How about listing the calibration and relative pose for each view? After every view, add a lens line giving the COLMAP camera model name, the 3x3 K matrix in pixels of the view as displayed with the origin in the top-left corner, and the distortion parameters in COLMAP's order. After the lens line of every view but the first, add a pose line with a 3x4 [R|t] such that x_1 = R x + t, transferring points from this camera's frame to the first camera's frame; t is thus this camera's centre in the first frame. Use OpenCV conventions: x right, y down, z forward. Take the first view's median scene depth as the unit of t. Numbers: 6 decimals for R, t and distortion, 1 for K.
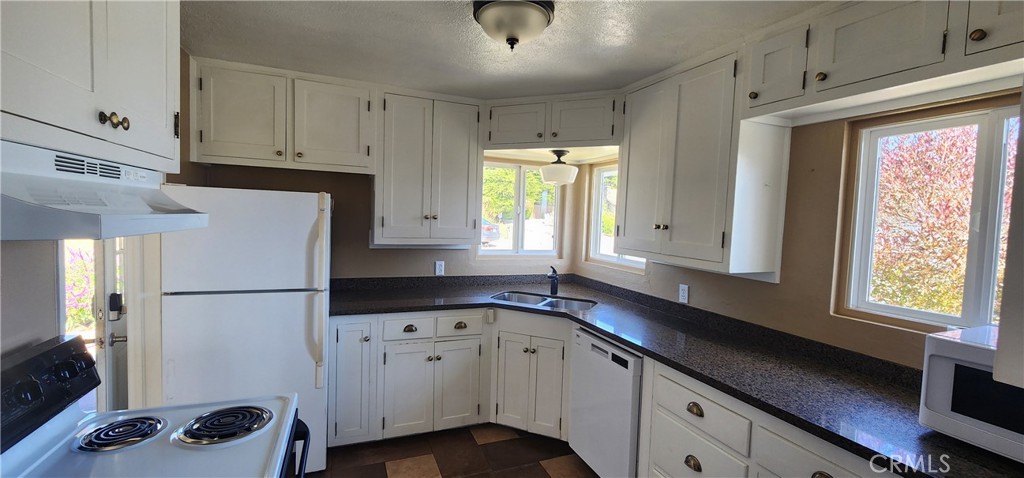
lens RADIAL K [[413.9, 0, 511.8], [0, 413.9, 235.3], [0, 0, 1]] dist [0.000110, 0.000085]
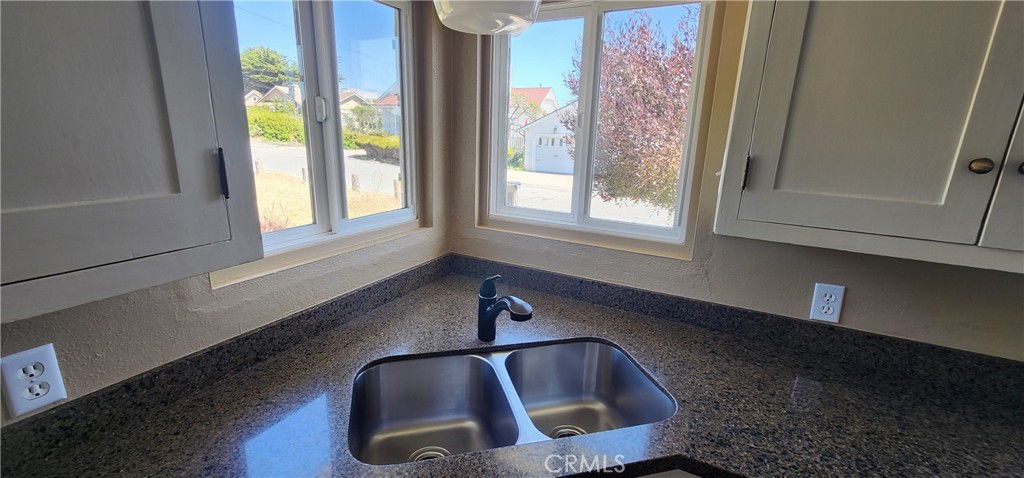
lens RADIAL K [[422.8, 0, 508.7], [0, 422.8, 239.6], [0, 0, 1]] dist [0.000059, 0.000409]
pose [[0.775113, -0.171540, 0.608090, -0.125058], [0.027363, 0.970649, 0.238938, -0.046234], [-0.631229, -0.168565, 0.757057, 0.839689]]
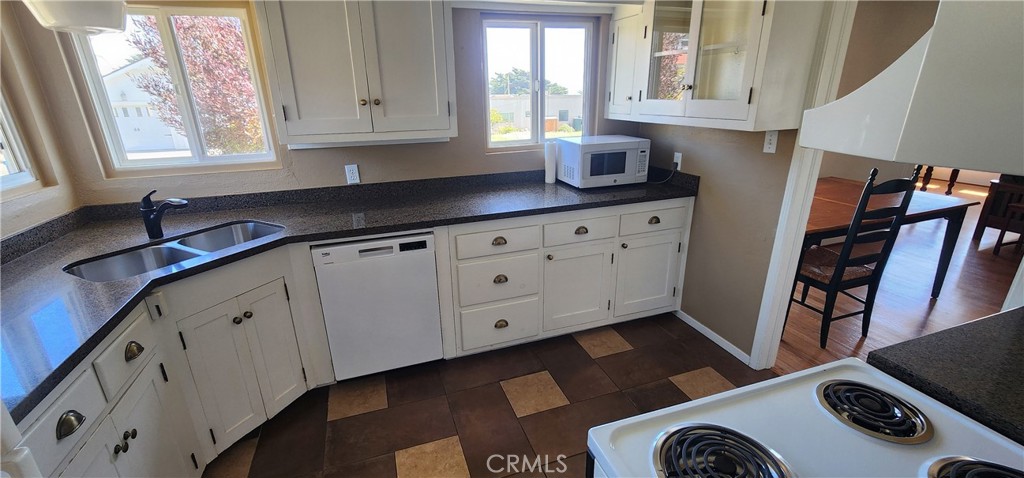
lens RADIAL K [[422.8, 0, 508.7], [0, 422.8, 239.6], [0, 0, 1]] dist [0.000059, 0.000409]
pose [[0.062828, -0.366259, 0.928390, -0.508621], [0.064614, 0.929768, 0.362430, -0.047879], [-0.995931, 0.037216, 0.082081, 0.536158]]
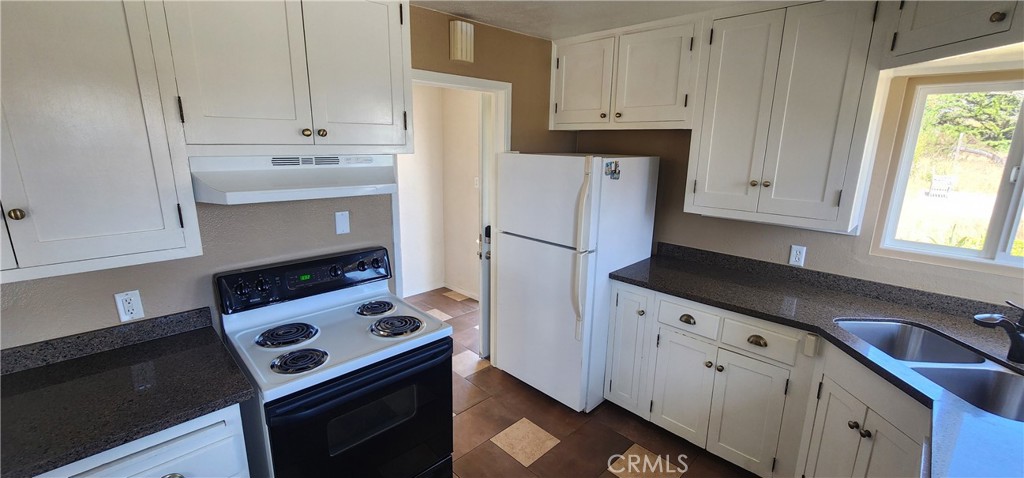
lens RADIAL K [[414.7, 0, 512.0], [0, 414.7, 239.0], [0, 0, 1]] dist [-0.000823, 0.000127]
pose [[0.398861, 0.176784, -0.899809, 0.320615], [-0.049078, 0.983950, 0.171560, -0.055767], [0.915697, -0.024267, 0.401136, 0.335099]]
